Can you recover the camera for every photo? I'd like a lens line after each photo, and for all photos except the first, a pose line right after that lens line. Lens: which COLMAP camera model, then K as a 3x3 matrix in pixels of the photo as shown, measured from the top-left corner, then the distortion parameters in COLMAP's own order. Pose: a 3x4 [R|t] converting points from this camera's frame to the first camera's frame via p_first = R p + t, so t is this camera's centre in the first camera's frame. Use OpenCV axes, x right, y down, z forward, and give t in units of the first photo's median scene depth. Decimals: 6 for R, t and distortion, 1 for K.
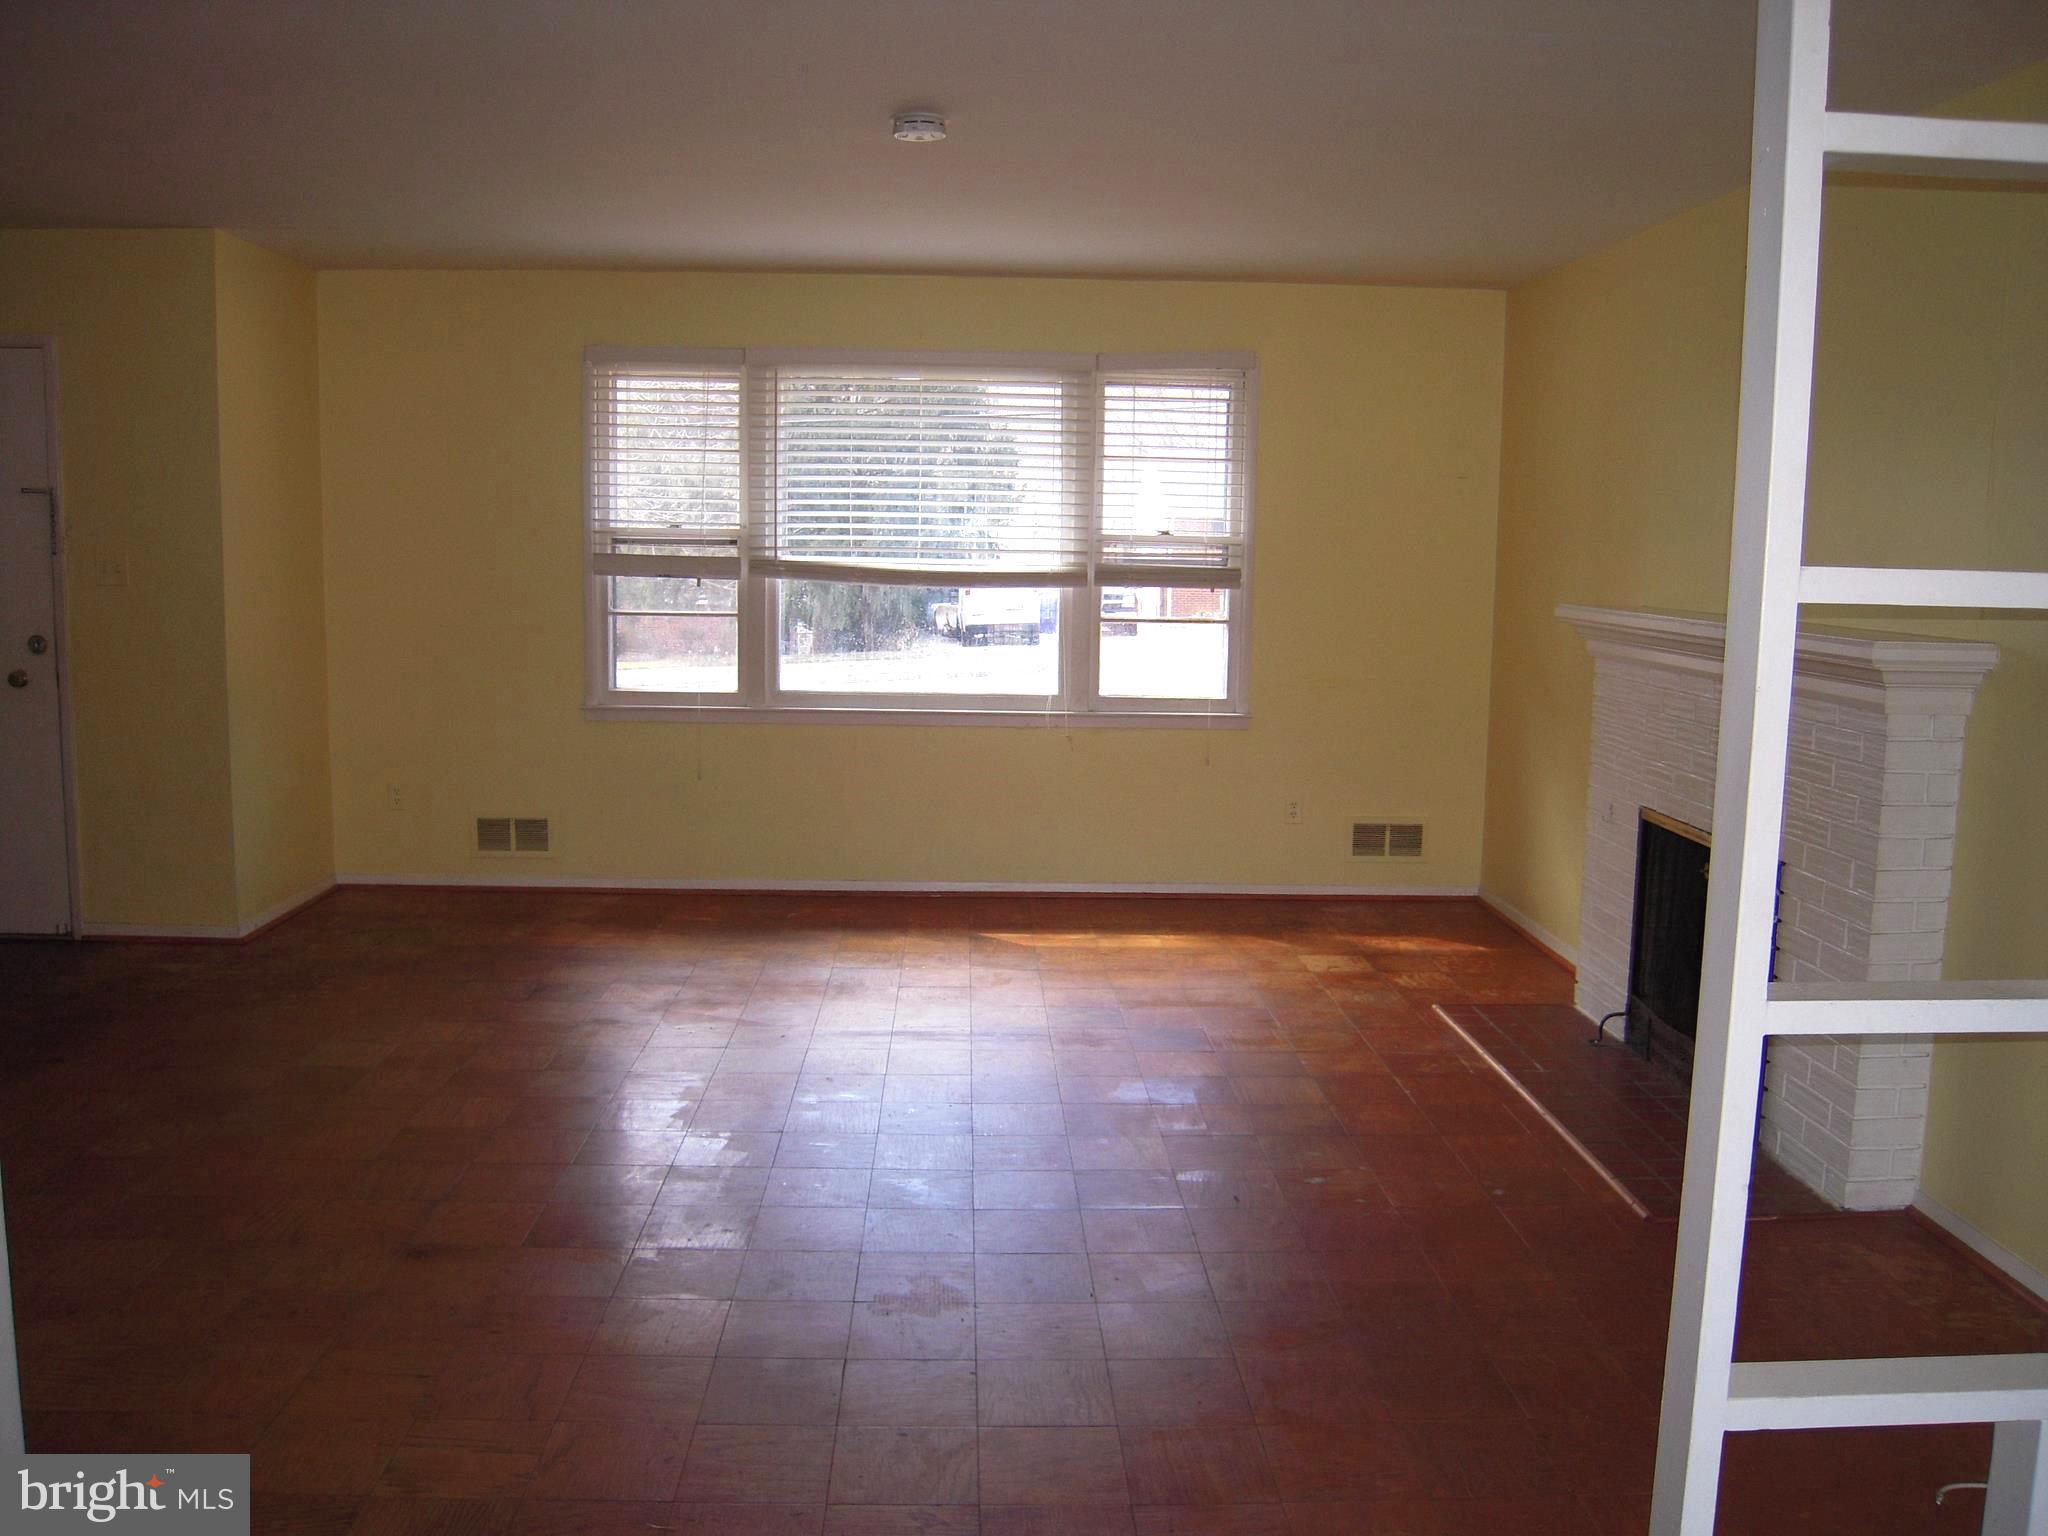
lens RADIAL K [[1713.5, 0, 1026.5], [0, 1713.5, 760.7], [0, 0, 1]] dist [-0.118998, 0.062537]
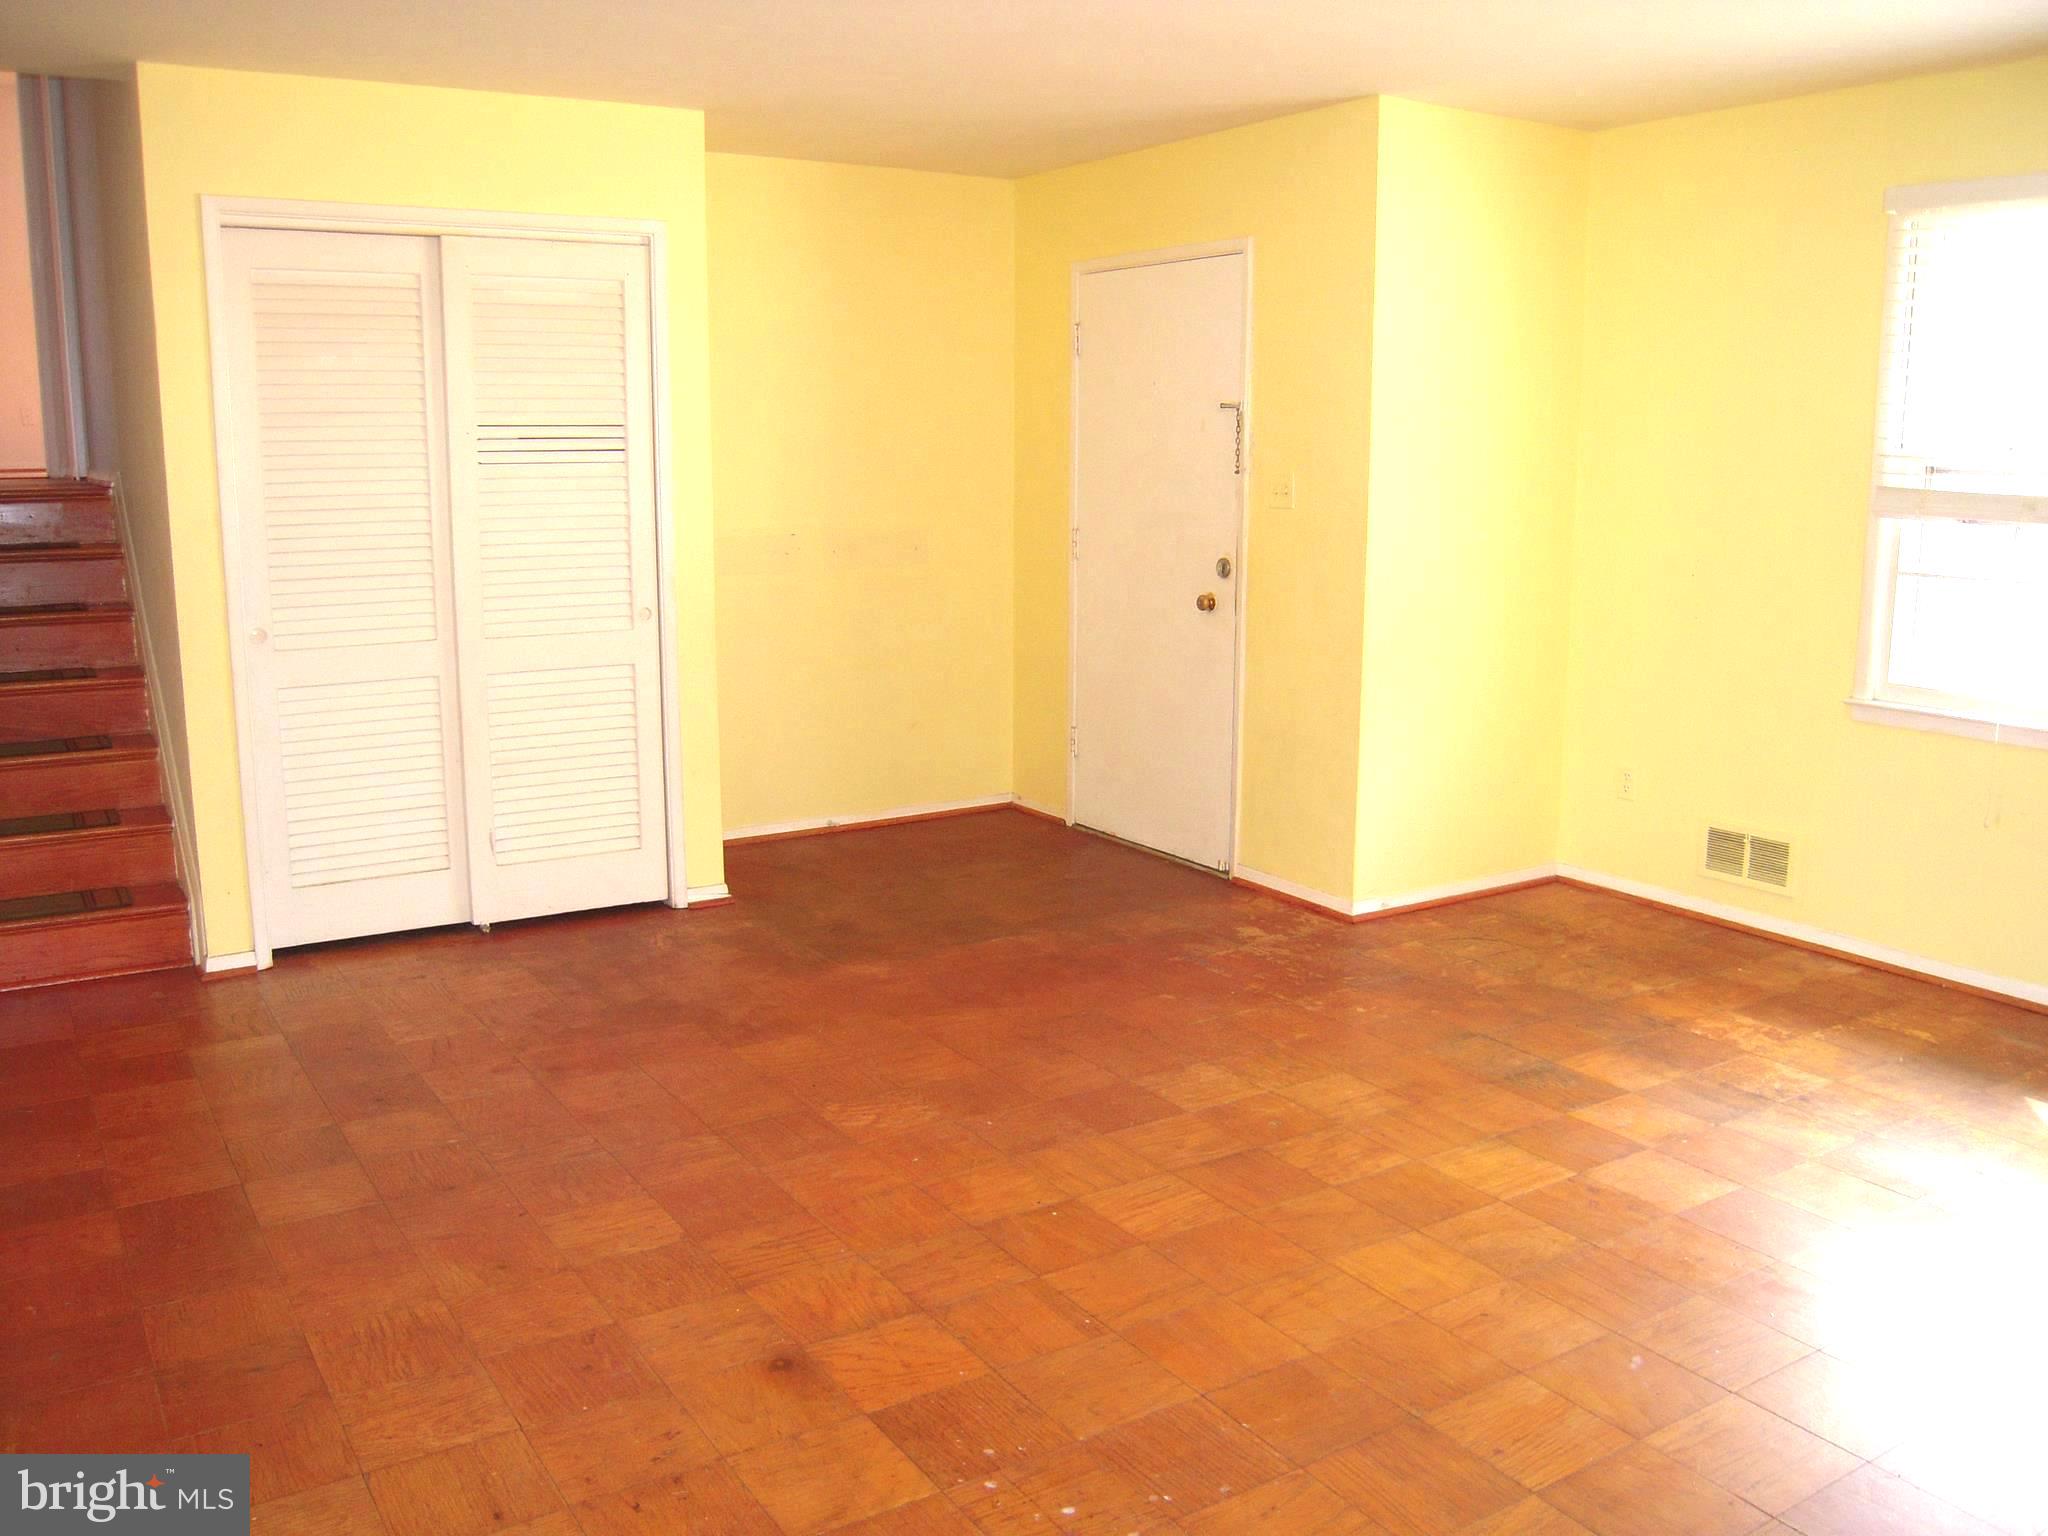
lens RADIAL K [[1713.5, 0, 1026.5], [0, 1713.5, 760.7], [0, 0, 1]] dist [-0.118998, 0.062537]
pose [[0.510017, 0.142192, -0.848330, 0.166048], [-0.107268, 0.989057, 0.101291, -0.040832], [0.853450, 0.039339, 0.519688, 0.336632]]
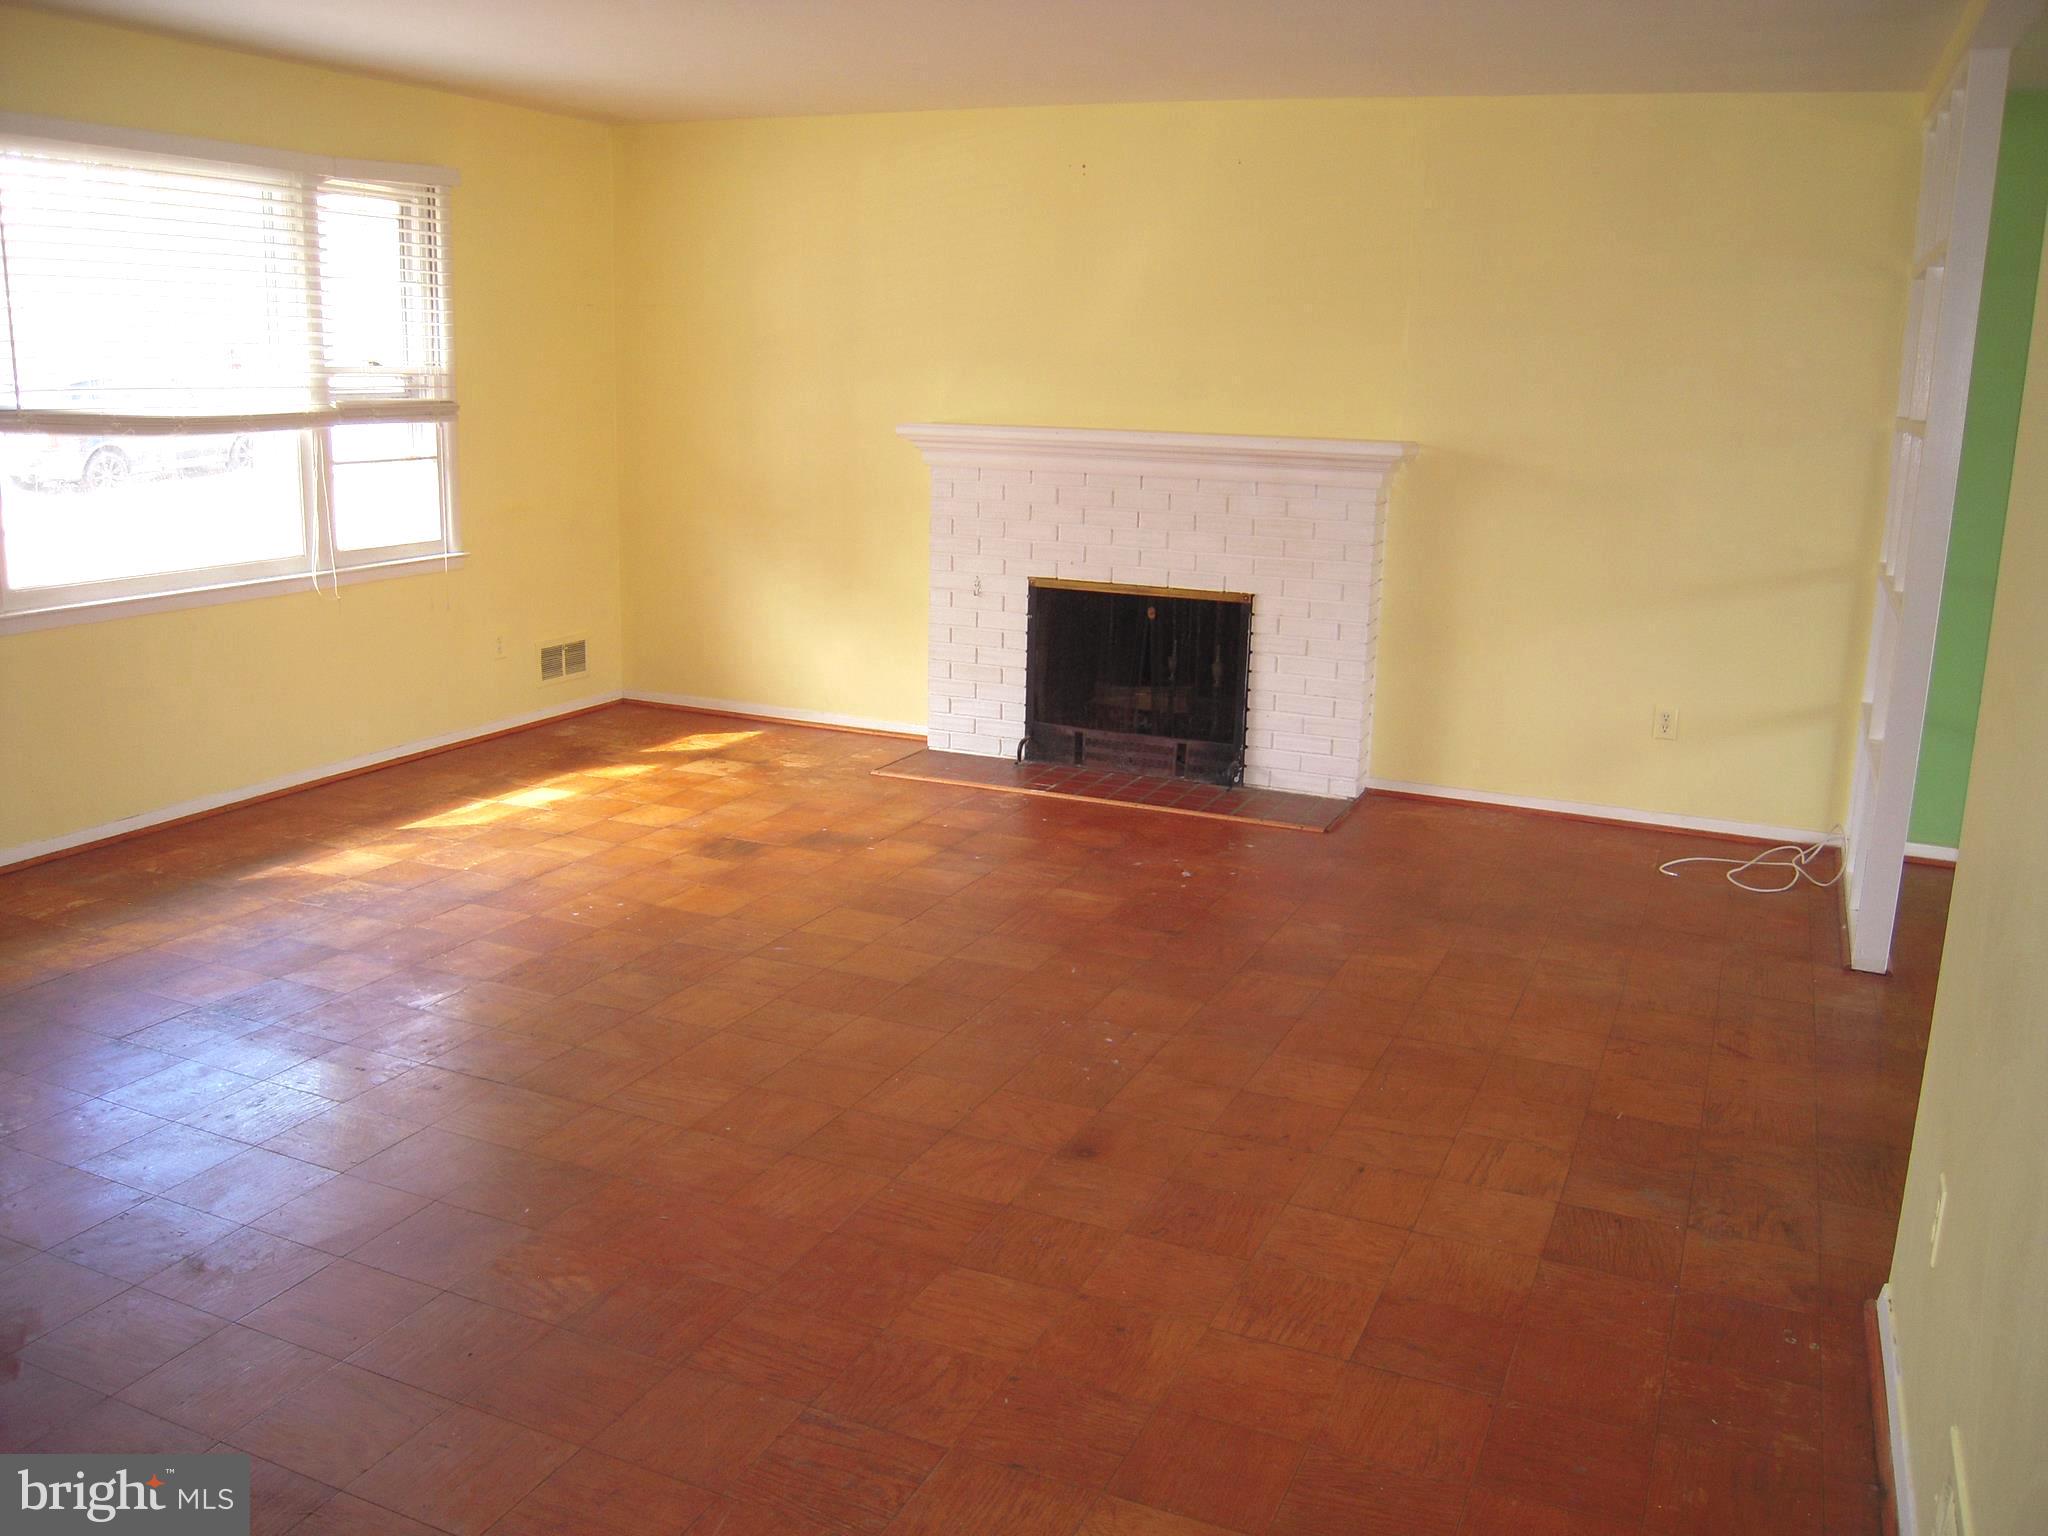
lens RADIAL K [[1713.5, 0, 1026.5], [0, 1713.5, 760.7], [0, 0, 1]] dist [-0.118998, 0.062537]
pose [[0.437995, -0.207655, 0.874666, -0.597832], [0.100538, 0.978167, 0.181882, -0.054677], [-0.893338, 0.008274, 0.449310, 0.293622]]
